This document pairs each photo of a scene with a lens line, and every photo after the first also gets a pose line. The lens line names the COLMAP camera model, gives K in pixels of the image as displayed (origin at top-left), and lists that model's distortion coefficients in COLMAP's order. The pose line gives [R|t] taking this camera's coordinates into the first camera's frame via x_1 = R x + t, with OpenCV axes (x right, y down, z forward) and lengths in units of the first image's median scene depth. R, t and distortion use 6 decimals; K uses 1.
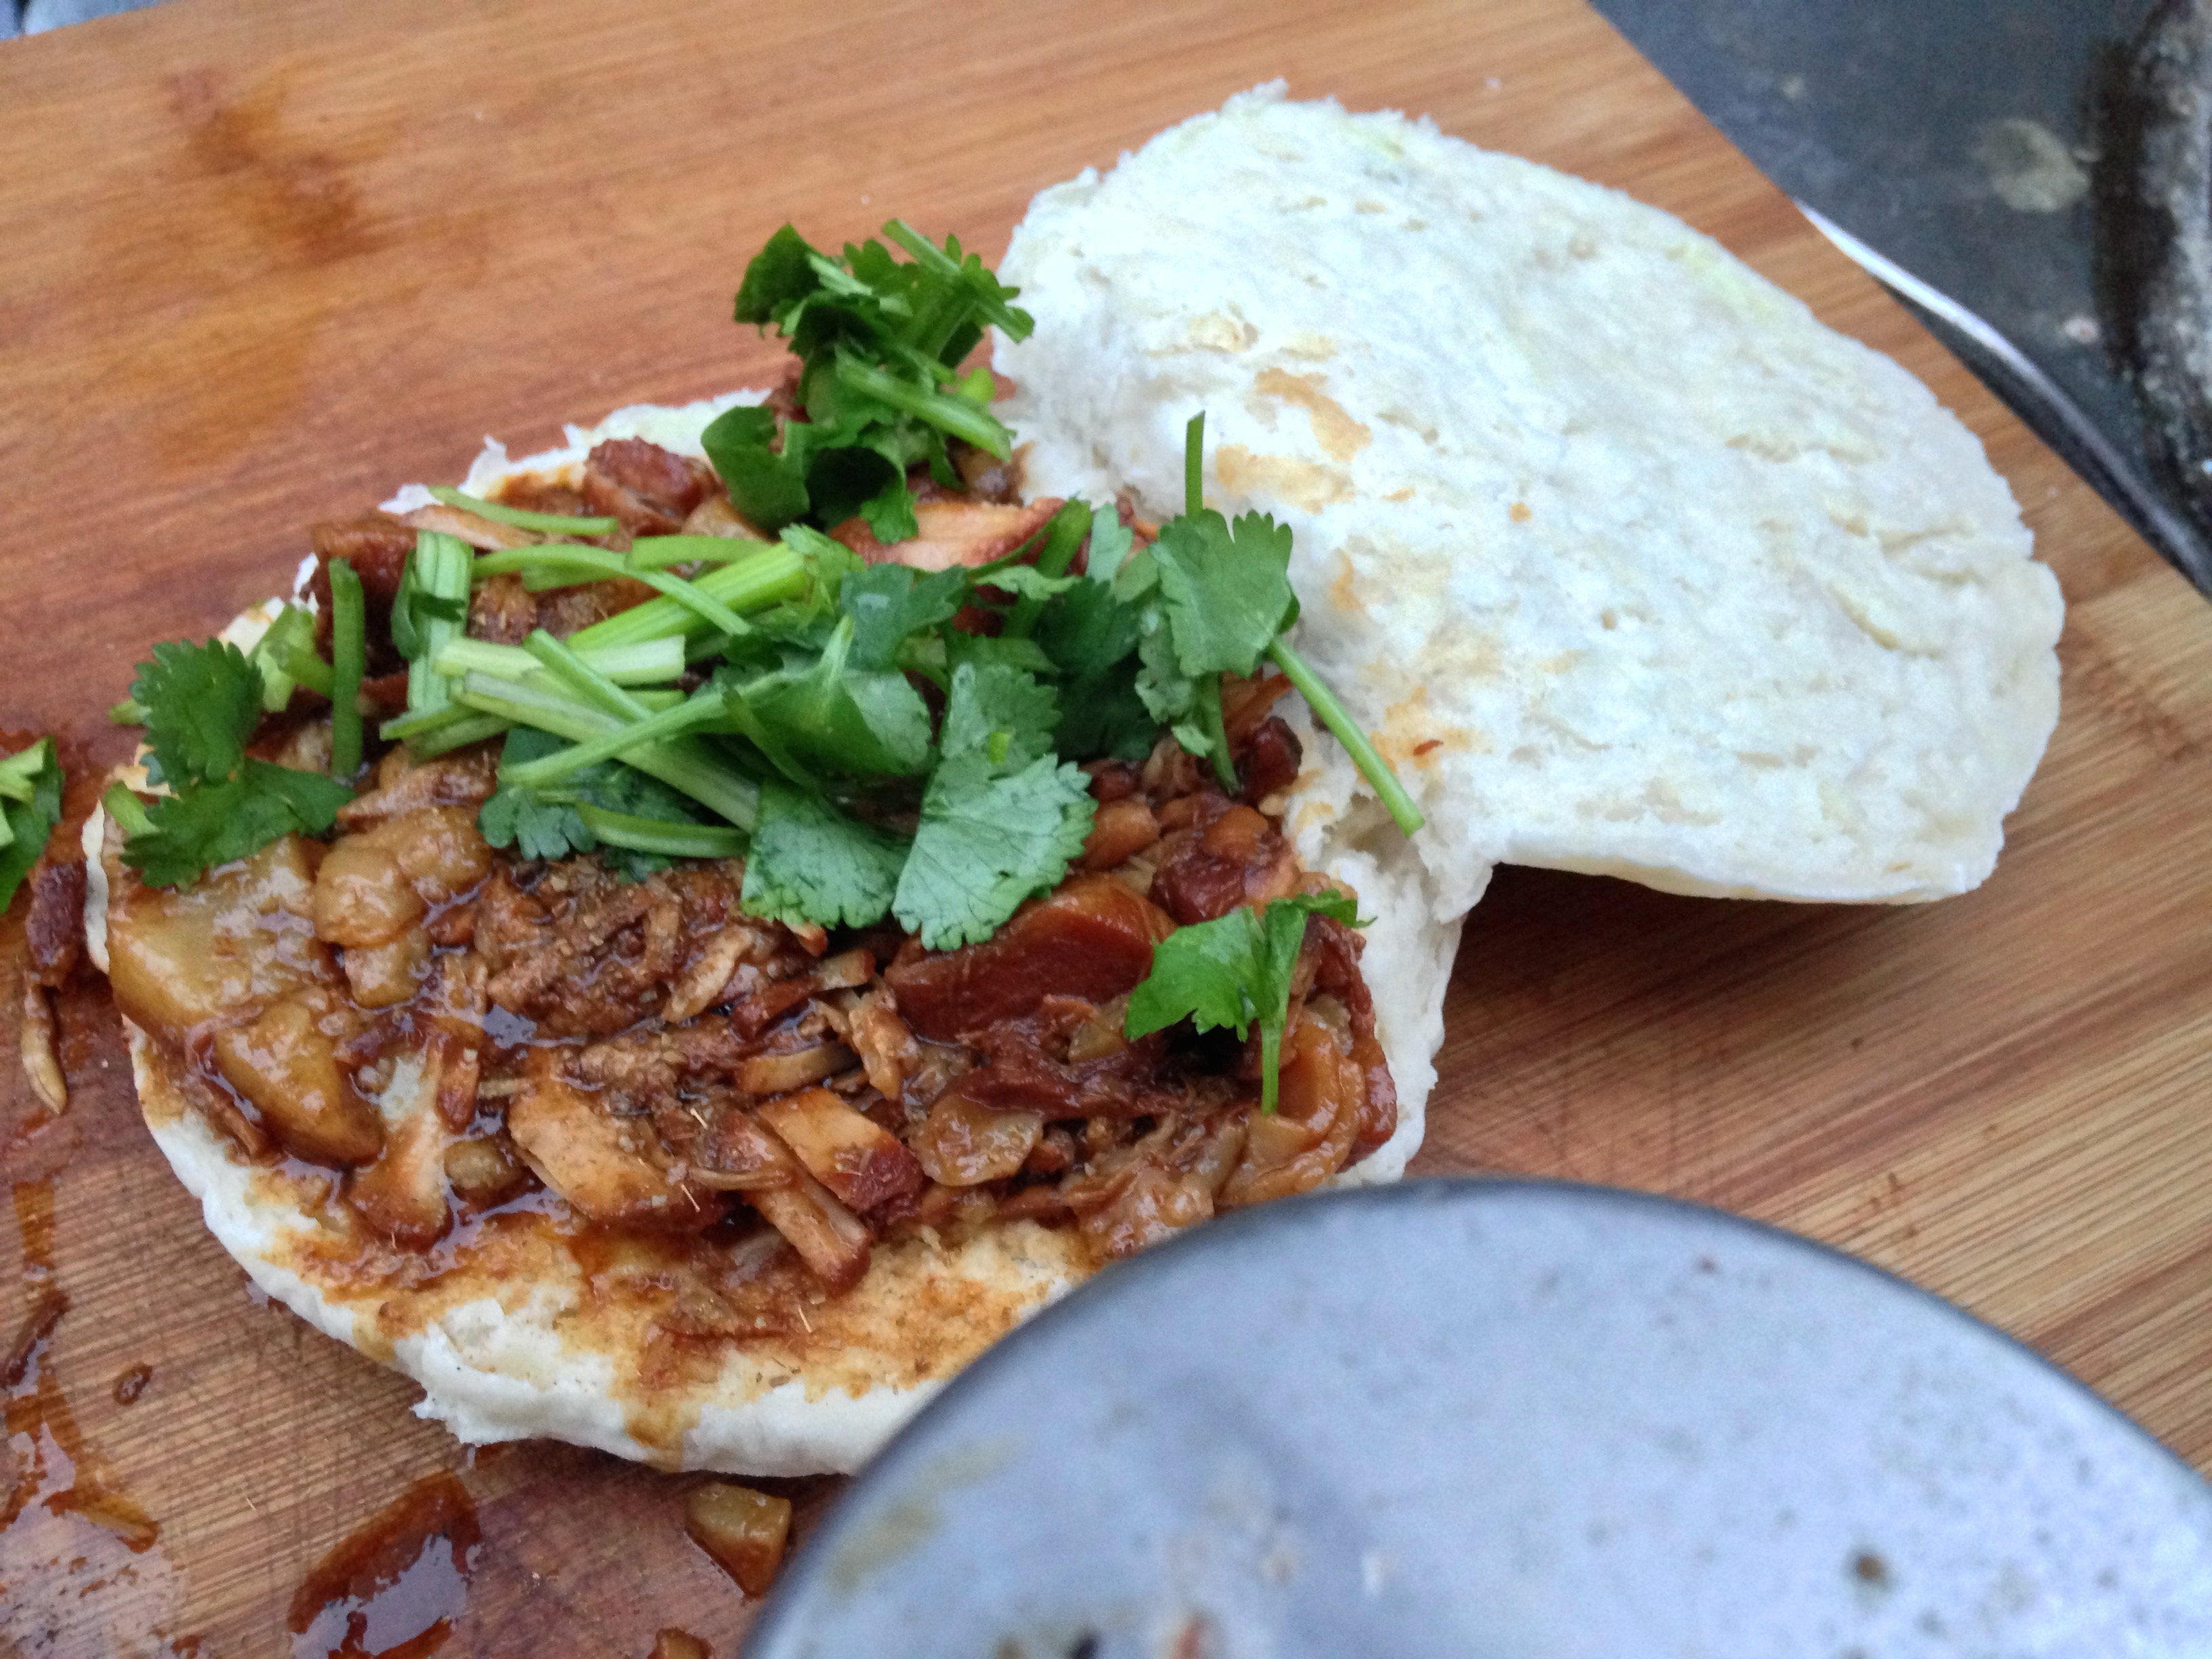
lens RADIAL K [[2062.9, 0, 1113.3], [0, 2062.9, 715.4], [0, 0, 1]] dist [0.147401, -0.200774]
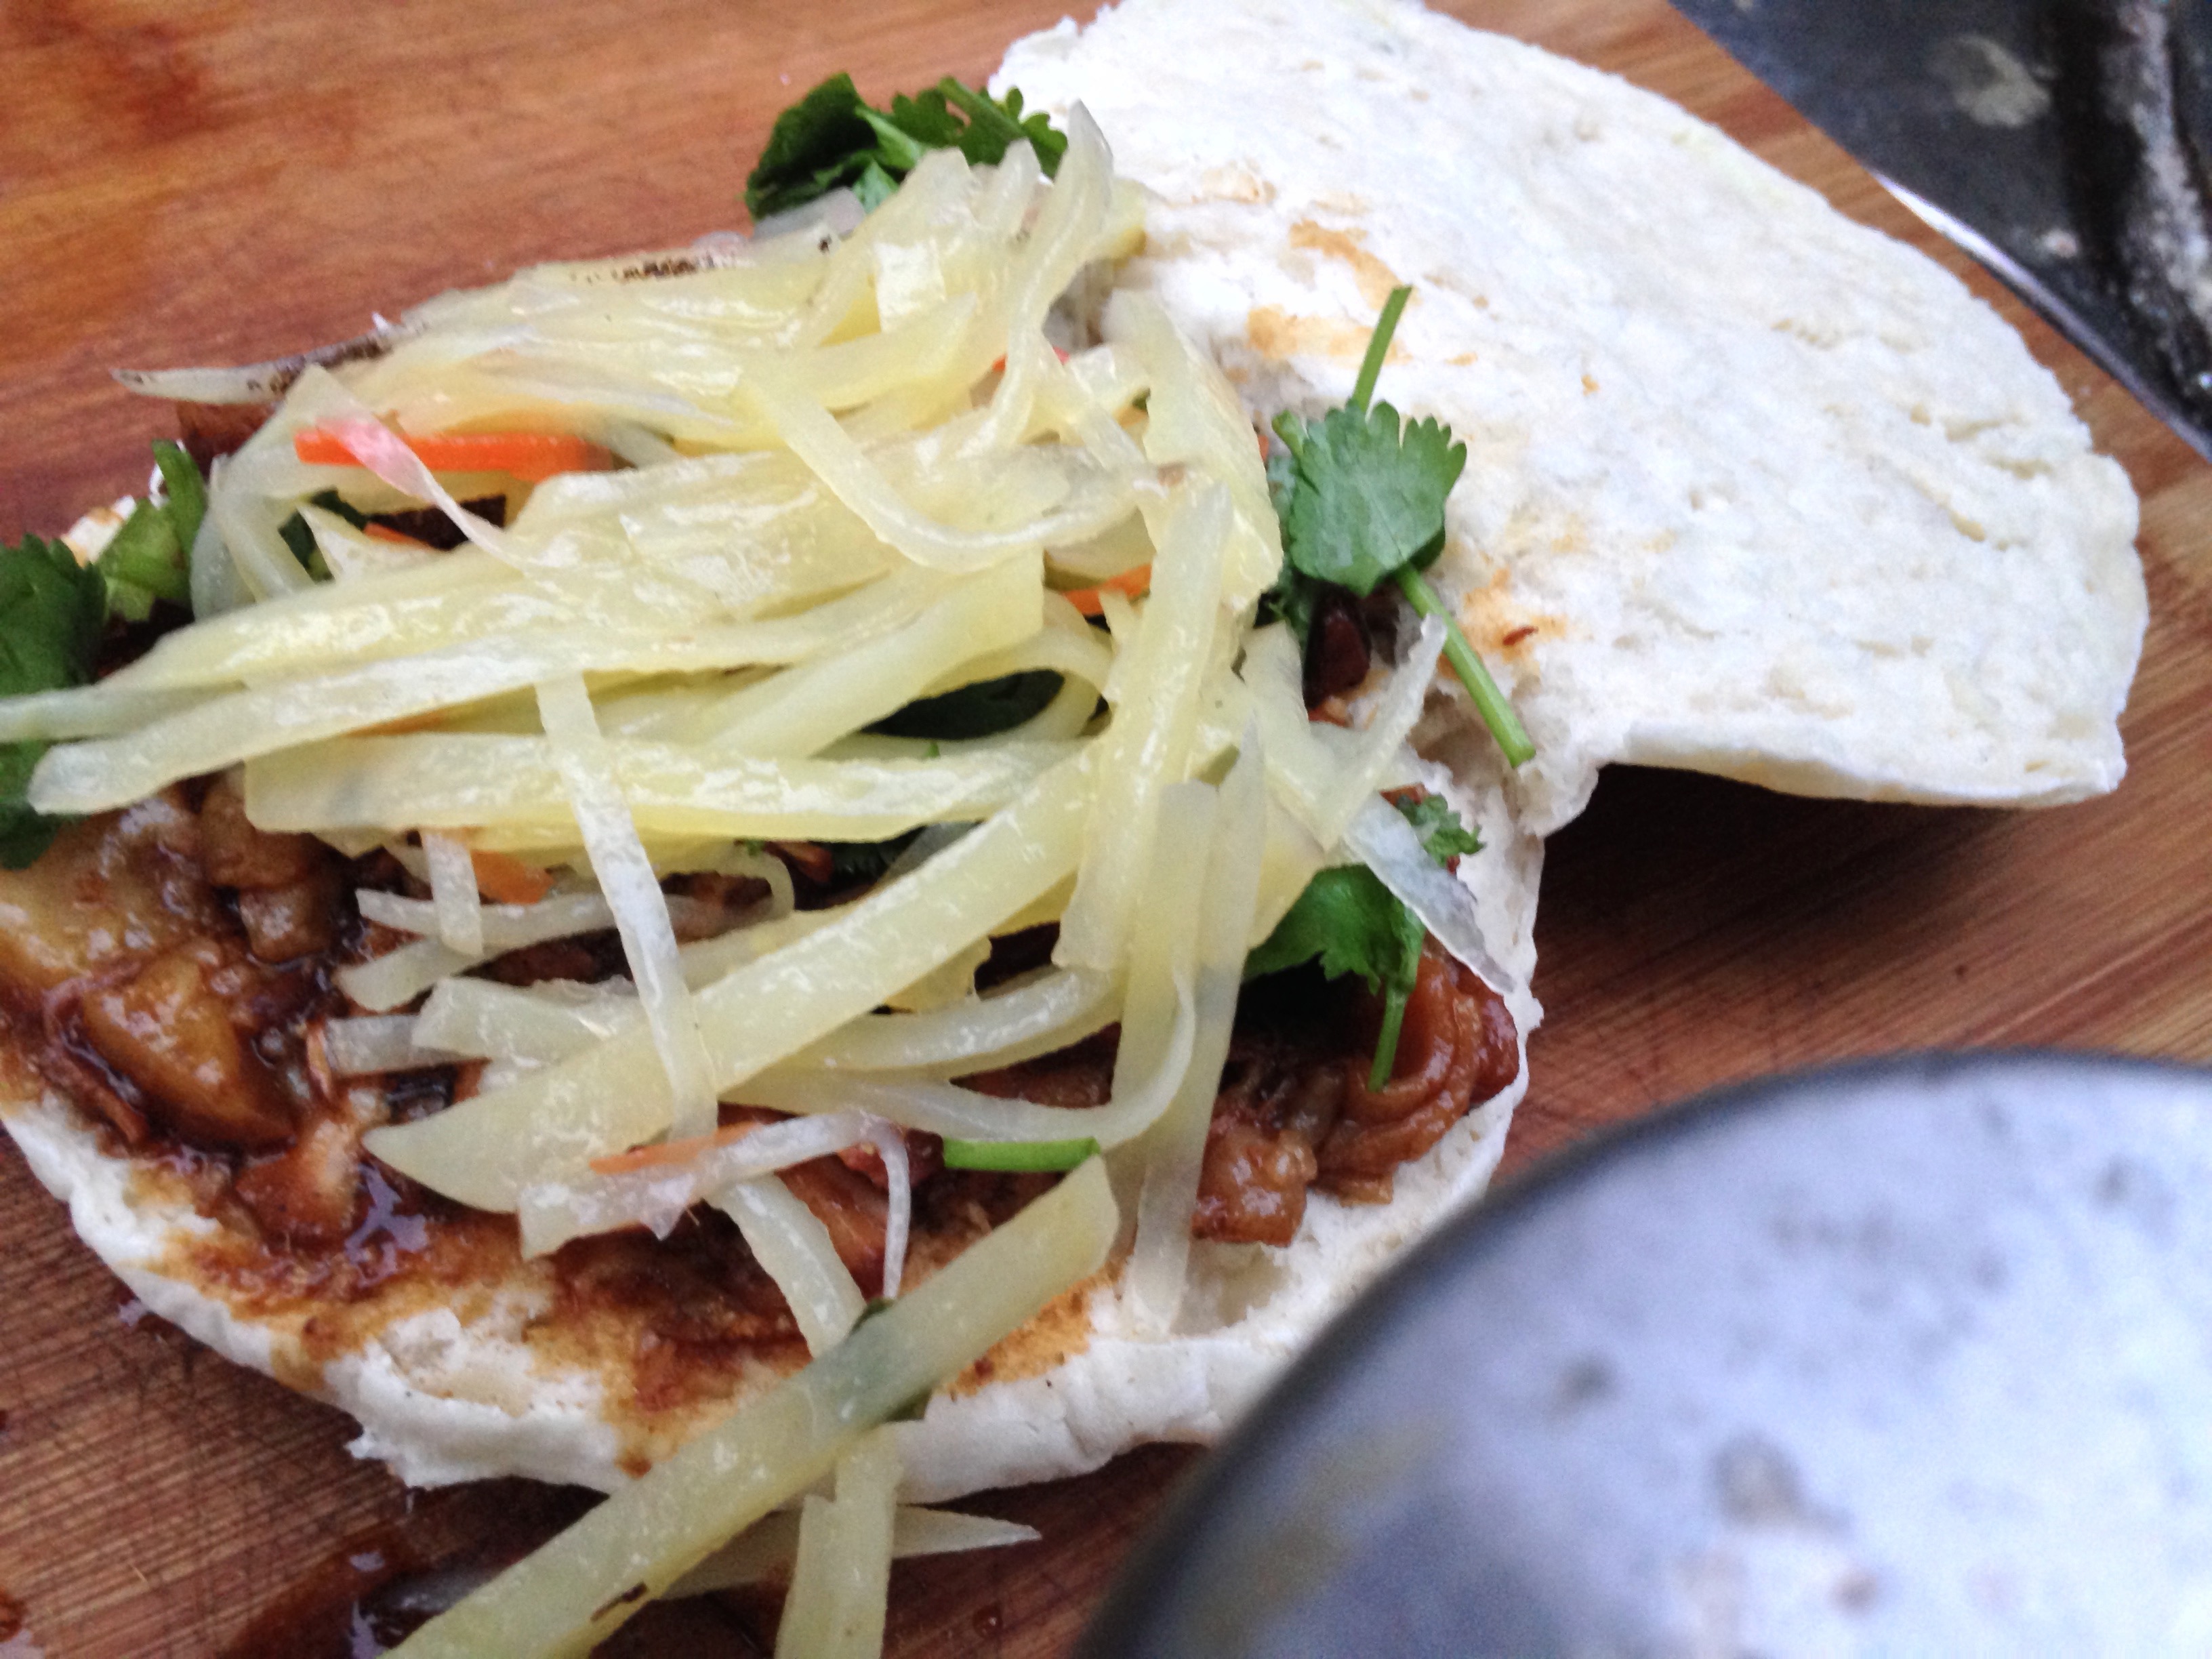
lens RADIAL K [[2062.9, 0, 1113.3], [0, 2062.9, 715.4], [0, 0, 1]] dist [0.147401, -0.200774]
pose [[0.996178, -0.016092, 0.085857, -0.093655], [0.016759, 0.999835, -0.007053, 0.052123], [-0.085729, 0.008465, 0.996283, 0.146761]]
